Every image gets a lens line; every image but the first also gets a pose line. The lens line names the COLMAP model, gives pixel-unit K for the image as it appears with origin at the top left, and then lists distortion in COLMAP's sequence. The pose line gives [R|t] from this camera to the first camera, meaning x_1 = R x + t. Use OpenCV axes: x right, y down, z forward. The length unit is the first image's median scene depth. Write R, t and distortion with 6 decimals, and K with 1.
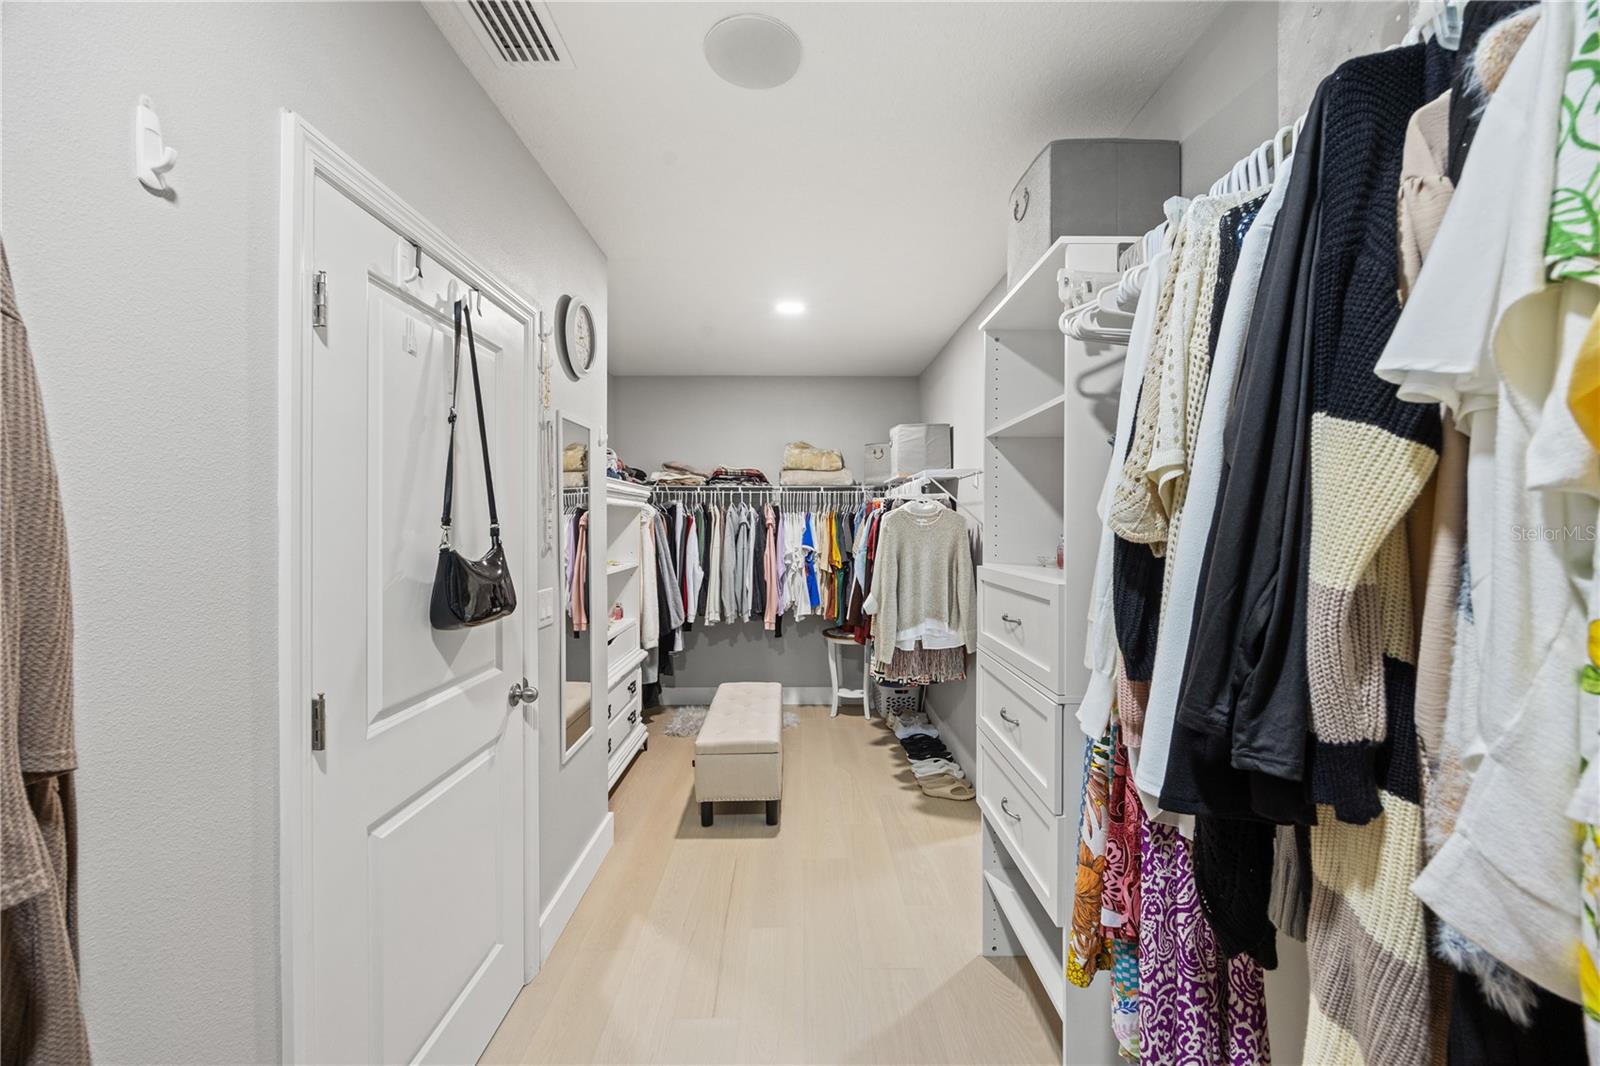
lens RADIAL K [[623.0, 0, 798.1], [0, 623.0, 531.5], [0, 0, 1]] dist [-0.001077, 0.000114]
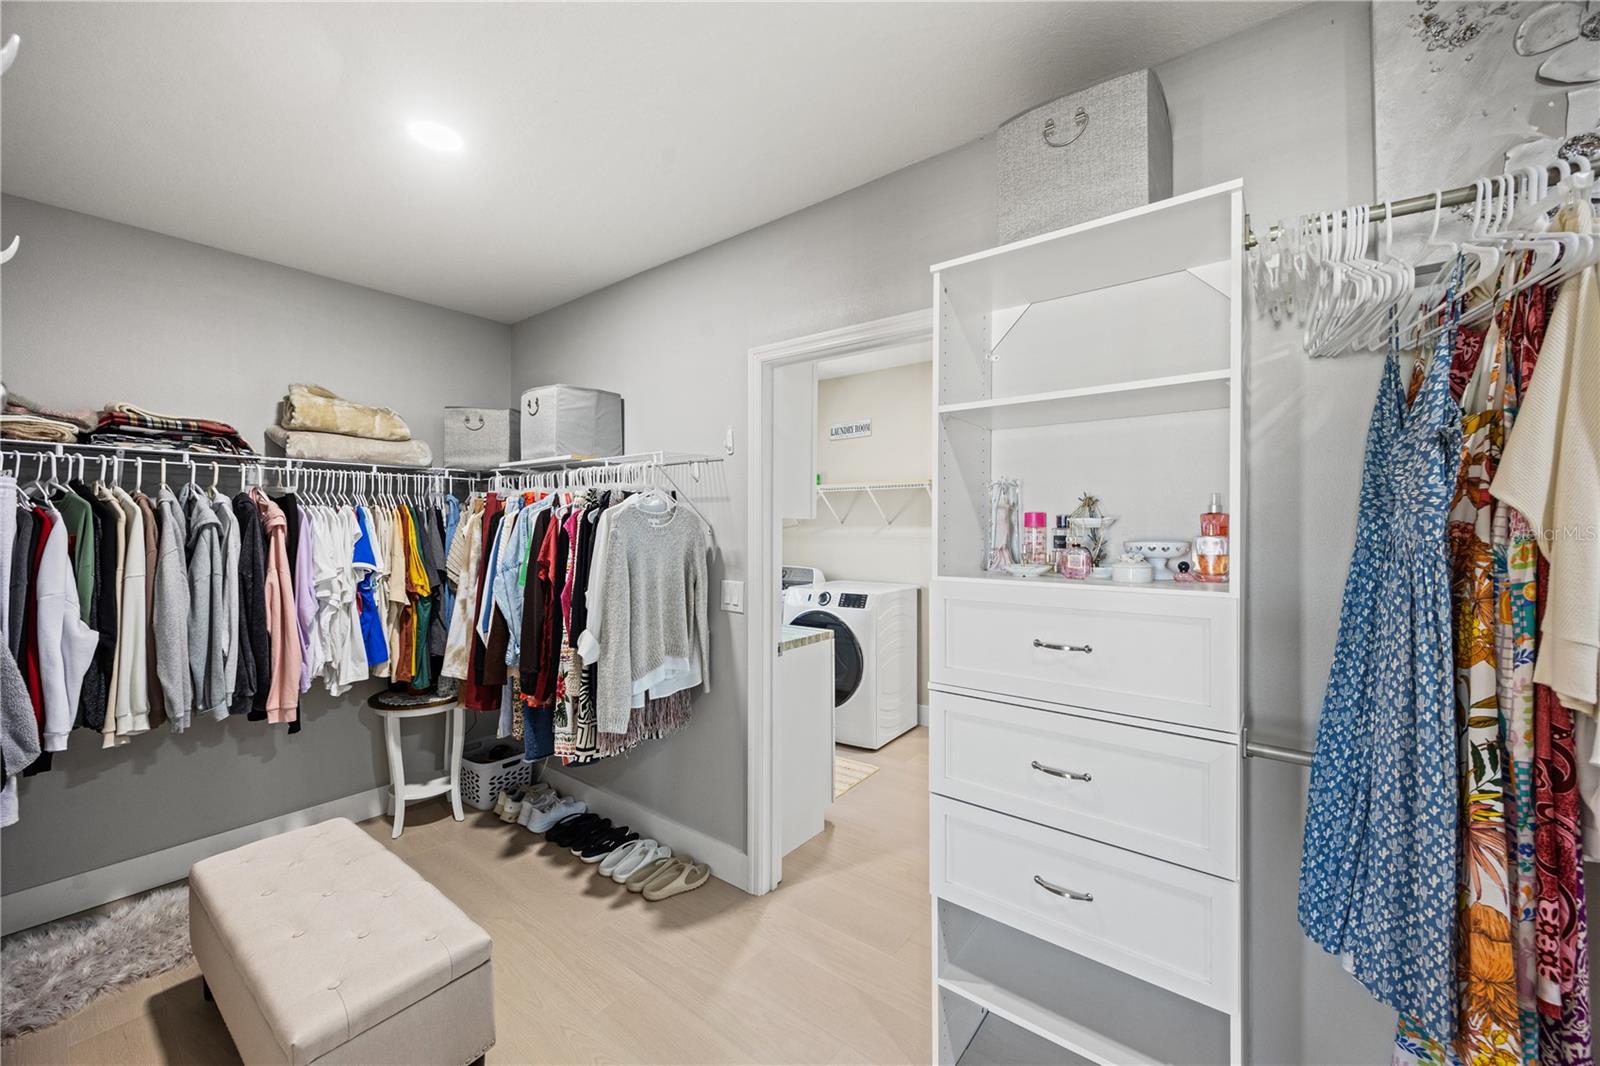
lens RADIAL K [[623.0, 0, 801.6], [0, 623.0, 527.3], [0, 0, 1]] dist [-0.001077, 0.000114]
pose [[0.615736, -0.002756, 0.787948, -0.191981], [0.010431, 0.999935, -0.004654, -0.003977], [-0.787884, 0.011084, 0.615724, 0.311237]]
